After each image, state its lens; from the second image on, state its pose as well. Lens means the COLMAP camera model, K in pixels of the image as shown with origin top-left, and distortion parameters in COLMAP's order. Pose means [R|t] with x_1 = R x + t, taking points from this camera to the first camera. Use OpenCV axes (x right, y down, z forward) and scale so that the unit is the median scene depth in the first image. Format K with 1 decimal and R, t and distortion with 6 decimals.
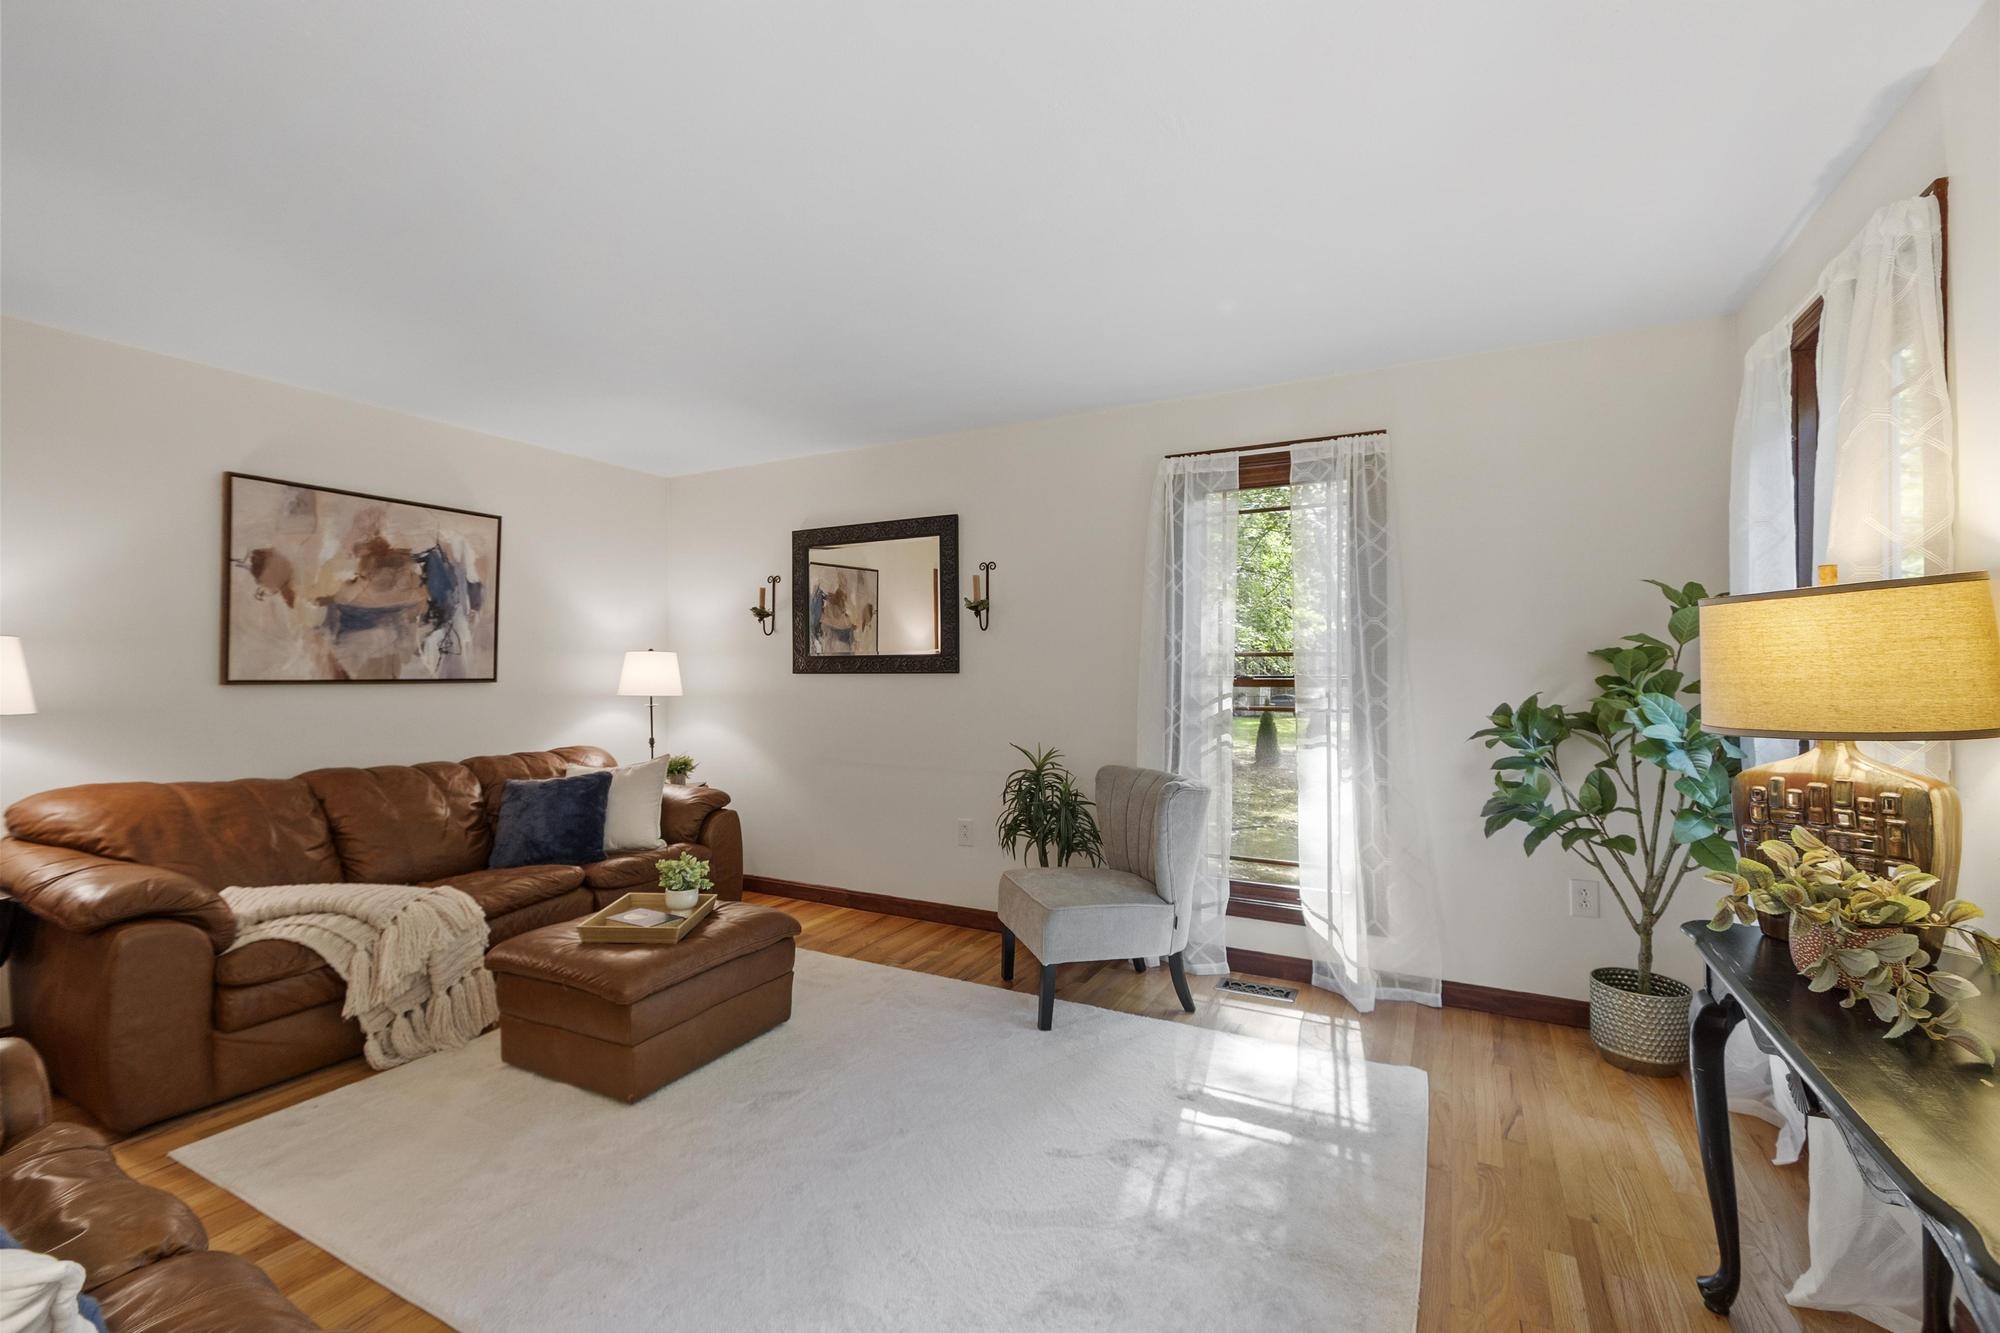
lens RADIAL K [[870.9, 0, 980.9], [0, 870.9, 665.0], [0, 0, 1]] dist [0.004235, -0.000213]
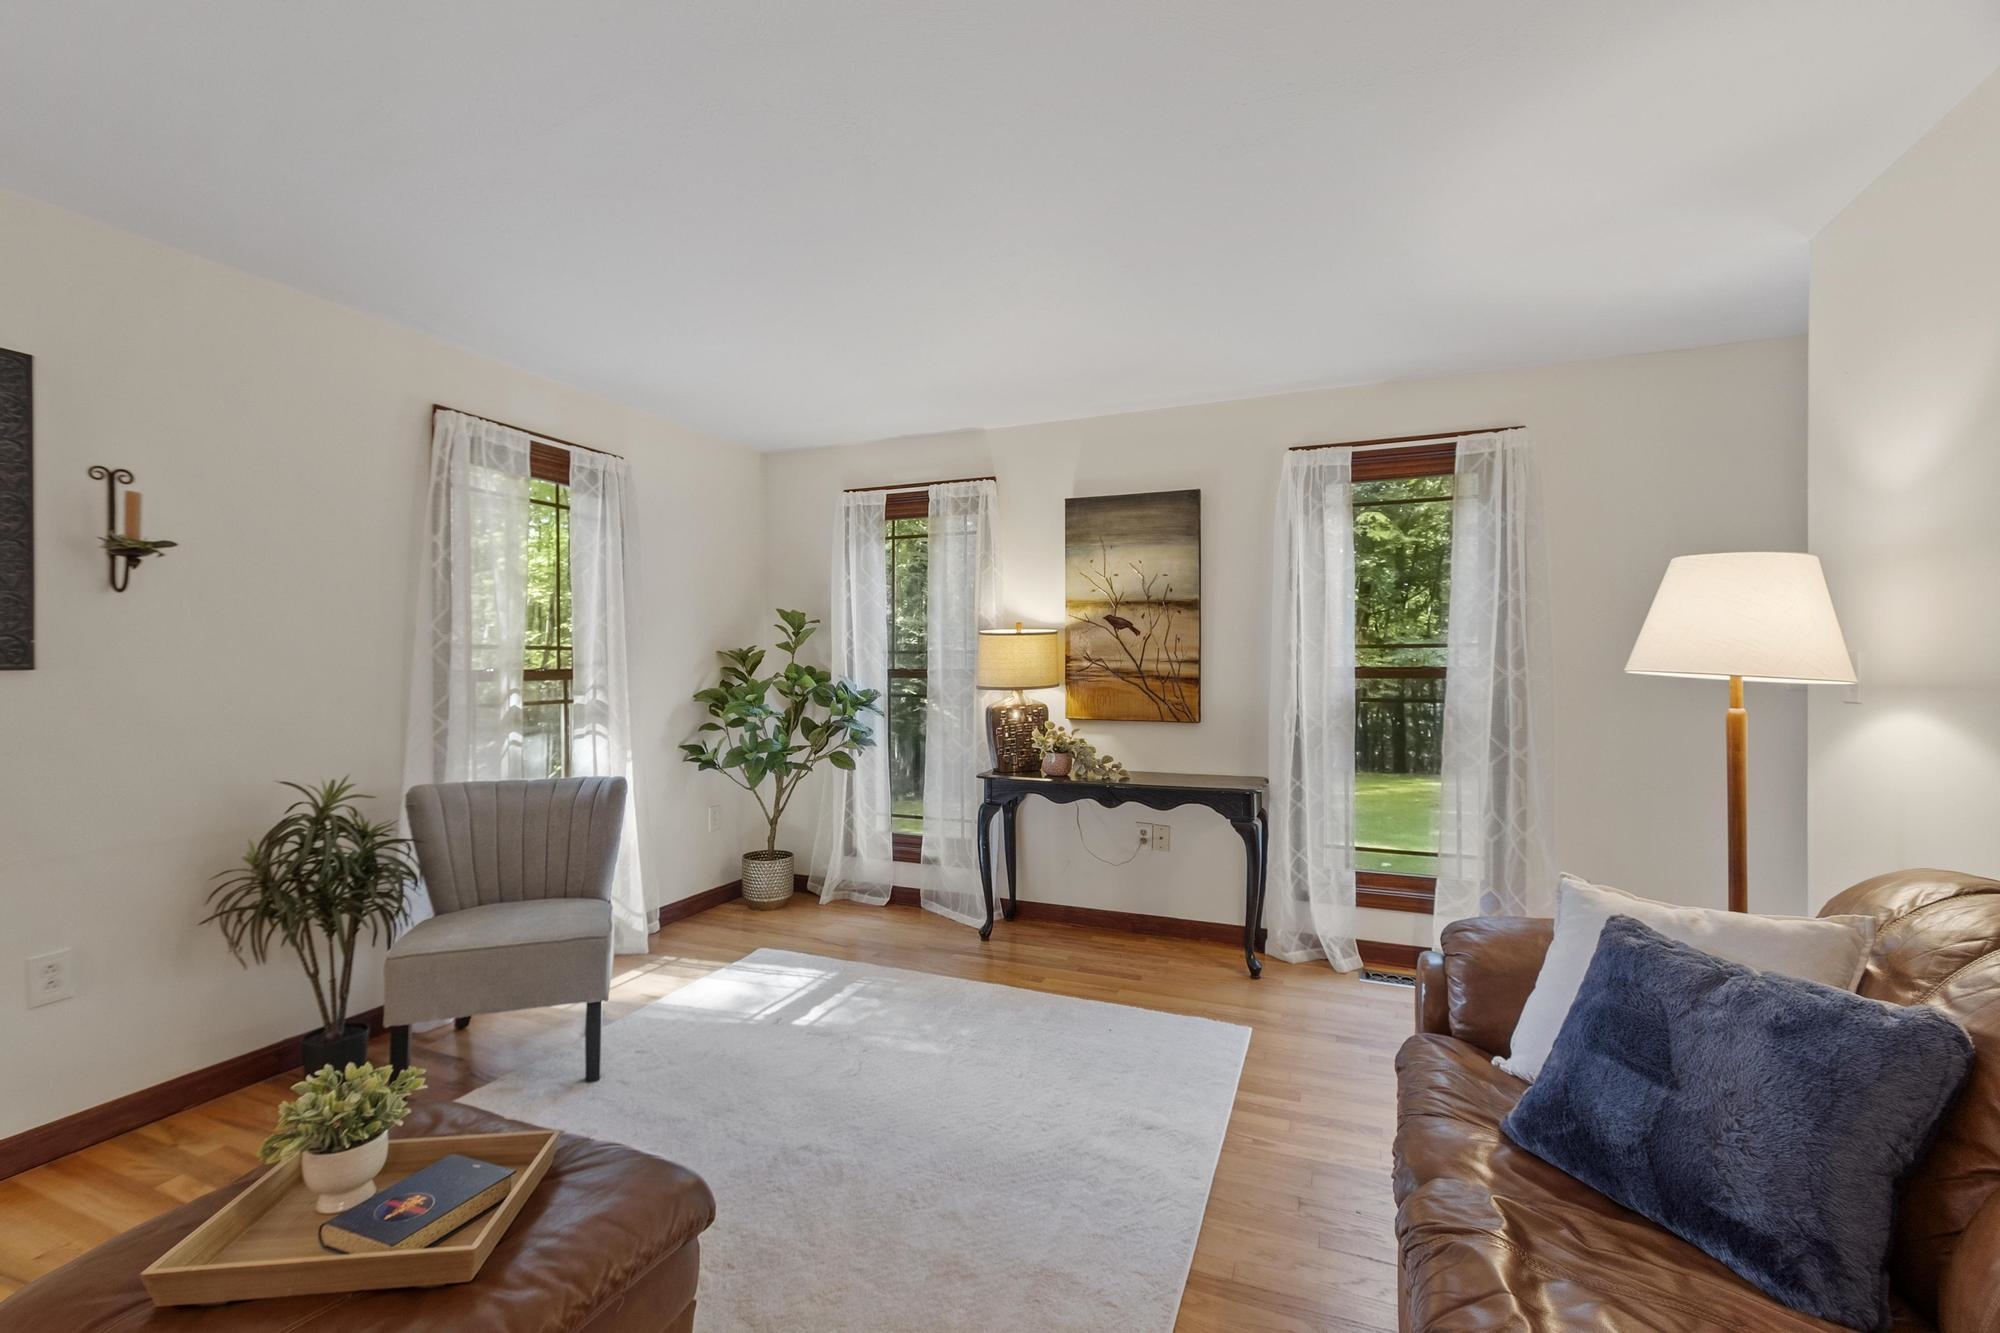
lens RADIAL K [[870.9, 0, 973.3], [0, 870.9, 662.9], [0, 0, 1]] dist [0.004235, -0.000213]
pose [[-0.090027, 0.000551, 0.995939, -0.650951], [-0.004991, 0.999987, -0.001004, 0.003417], [-0.995927, -0.005062, -0.090023, 0.558869]]
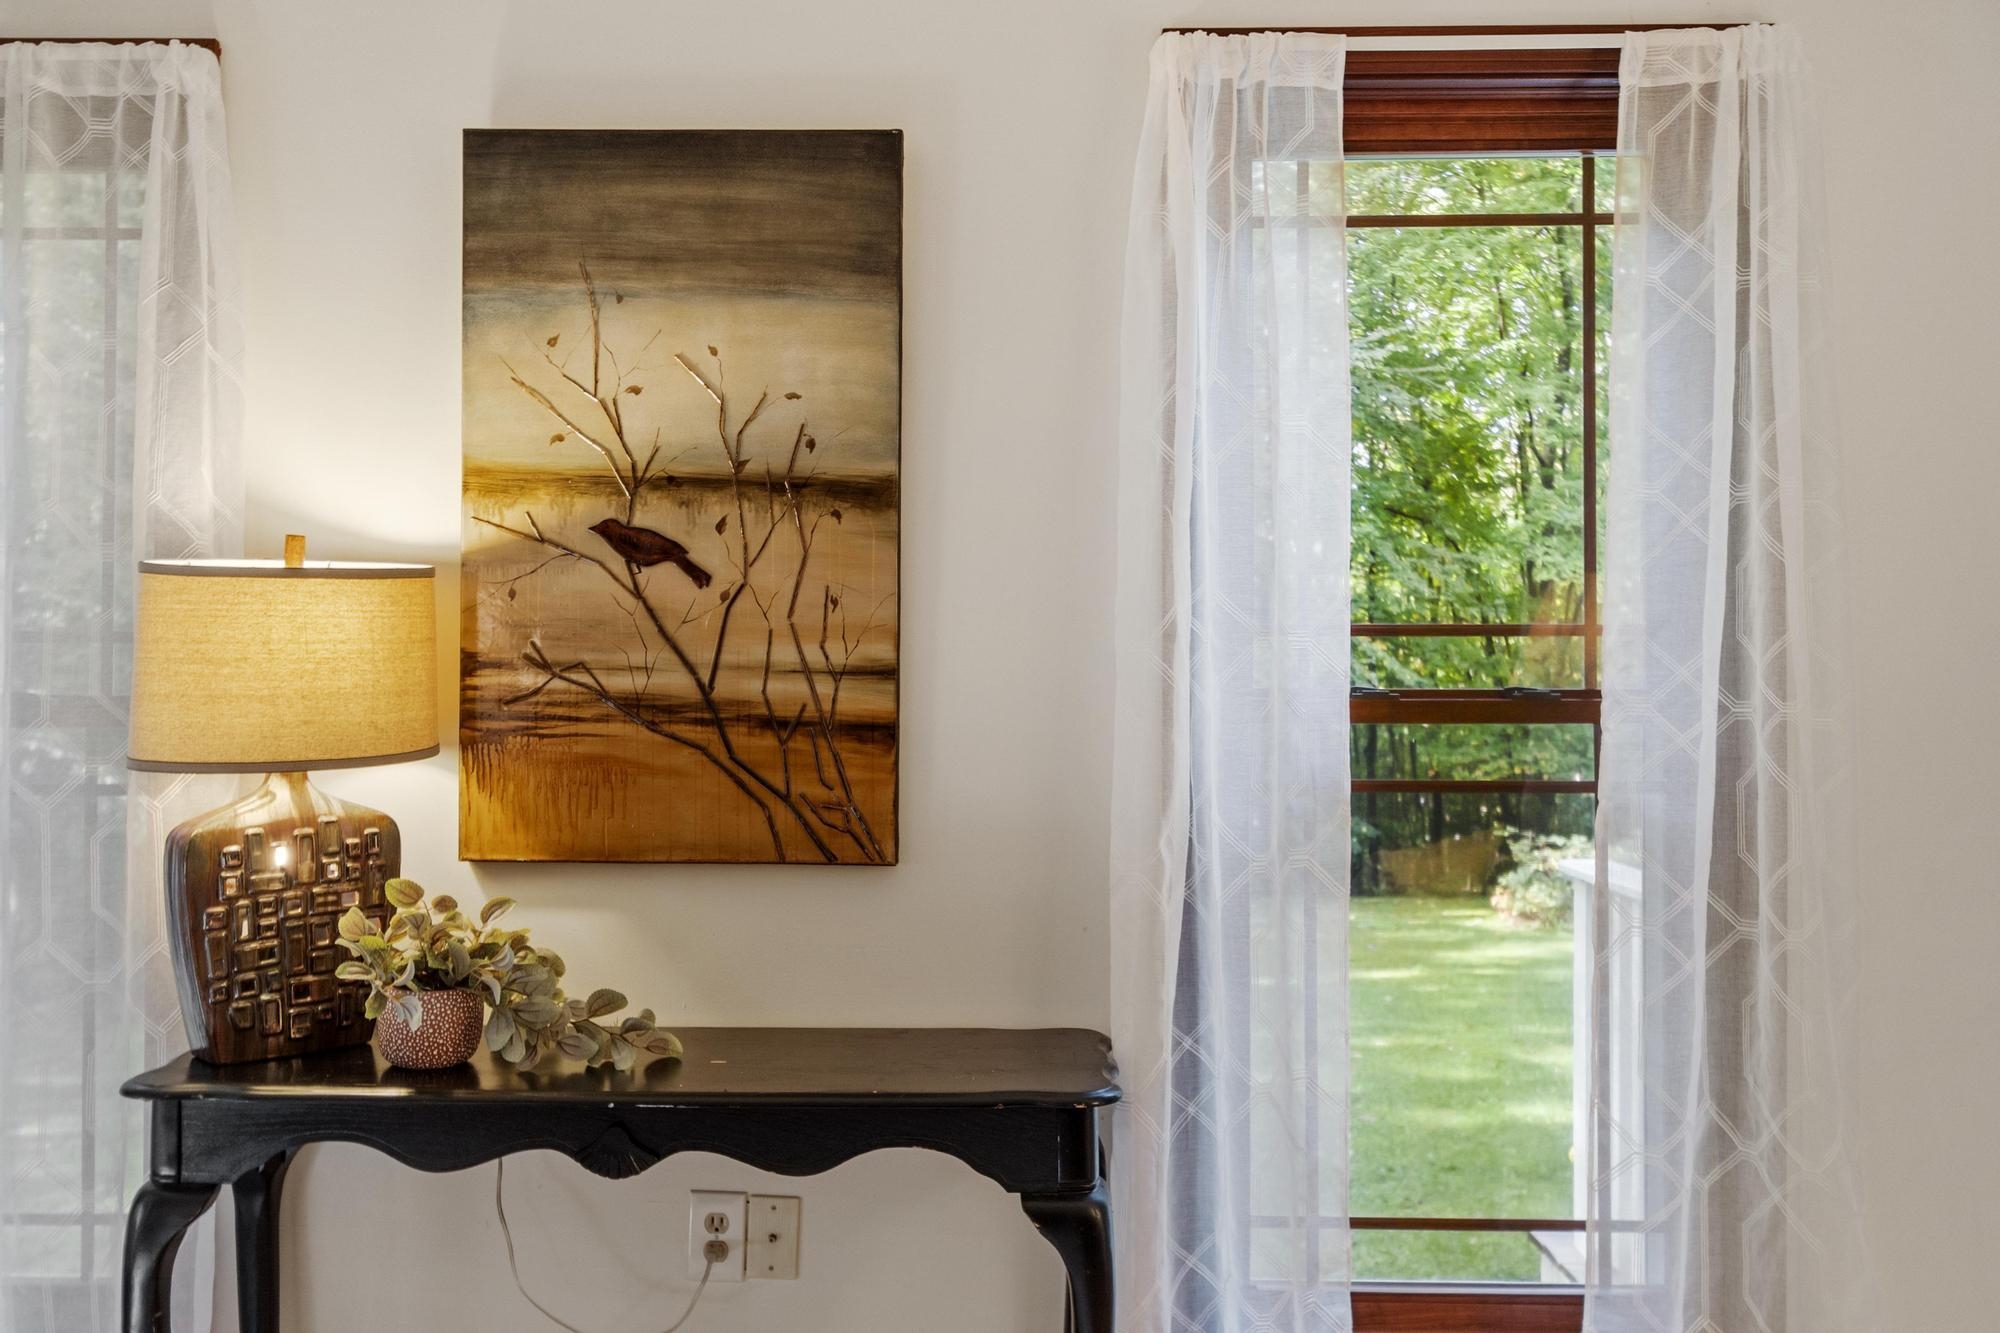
lens RADIAL K [[1866.7, 0, 987.4], [0, 1866.7, 645.2], [0, 0, 1]] dist [0.013152, 0.000000]
pose [[-0.458630, 0.013272, 0.888528, -0.292461], [-0.006955, 0.999804, -0.018524, 0.001976], [-0.888600, -0.014675, -0.458448, 0.492597]]
